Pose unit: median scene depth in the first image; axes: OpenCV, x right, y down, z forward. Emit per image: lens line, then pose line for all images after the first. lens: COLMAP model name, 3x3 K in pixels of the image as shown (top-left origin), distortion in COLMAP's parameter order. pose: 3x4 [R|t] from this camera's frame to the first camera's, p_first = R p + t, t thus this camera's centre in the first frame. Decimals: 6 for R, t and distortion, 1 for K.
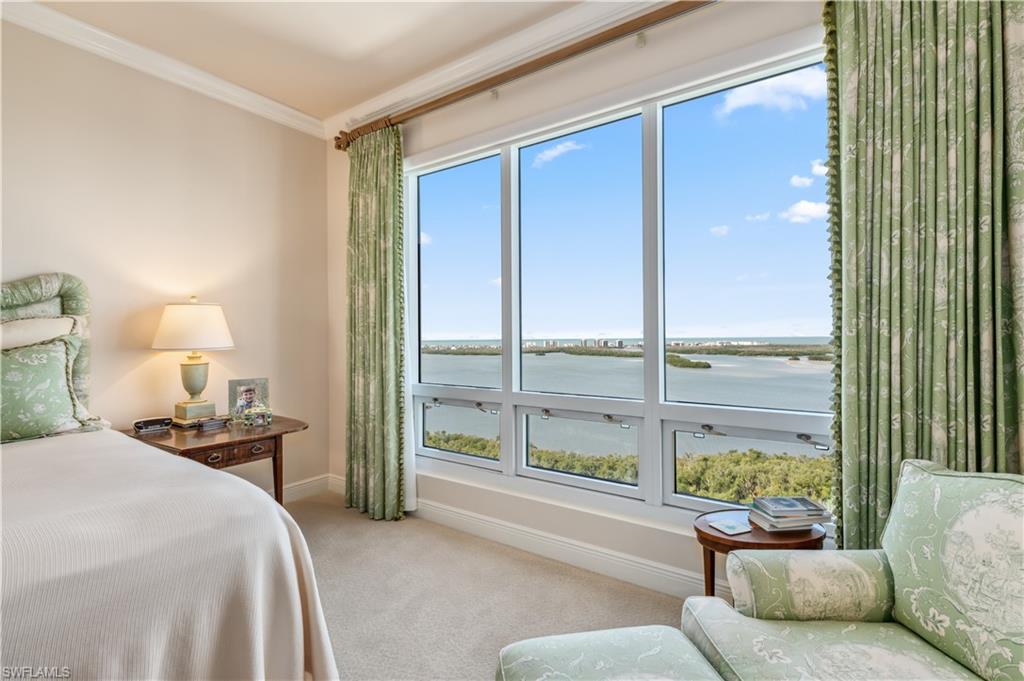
lens RADIAL K [[464.9, 0, 509.2], [0, 464.9, 336.5], [0, 0, 1]] dist [0.001776, 0.000469]
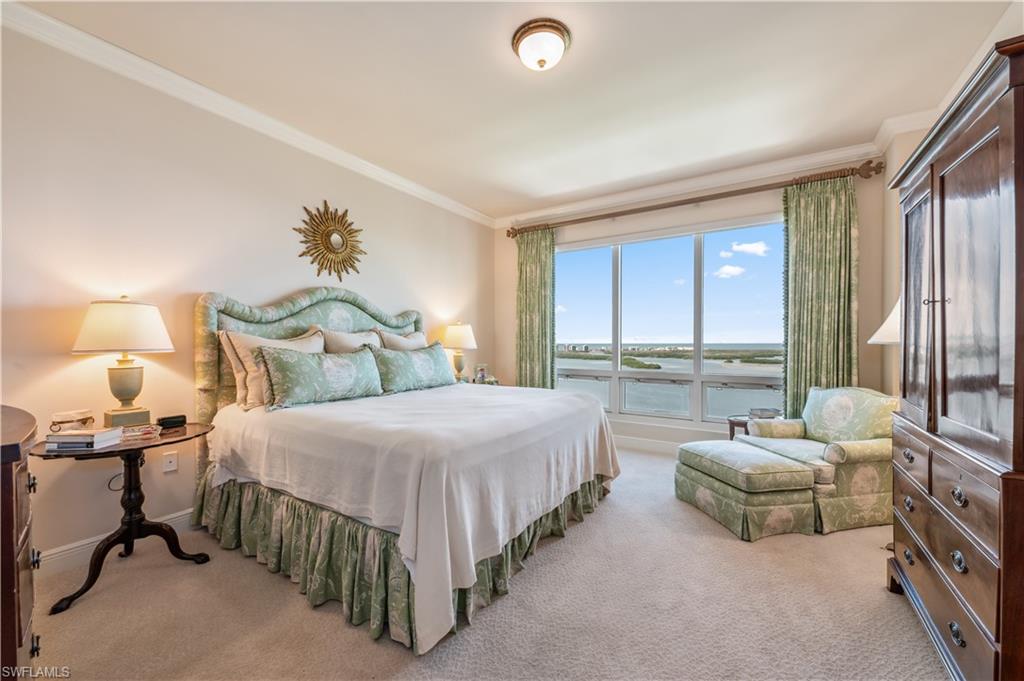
lens RADIAL K [[393.3, 0, 513.0], [0, 393.3, 350.3], [0, 0, 1]] dist [0.019227, -0.000009]
pose [[0.998746, 0.003416, 0.049951, -0.900383], [-0.004454, 0.999776, 0.020696, 0.000785], [-0.049869, -0.020893, 0.998537, -1.098418]]
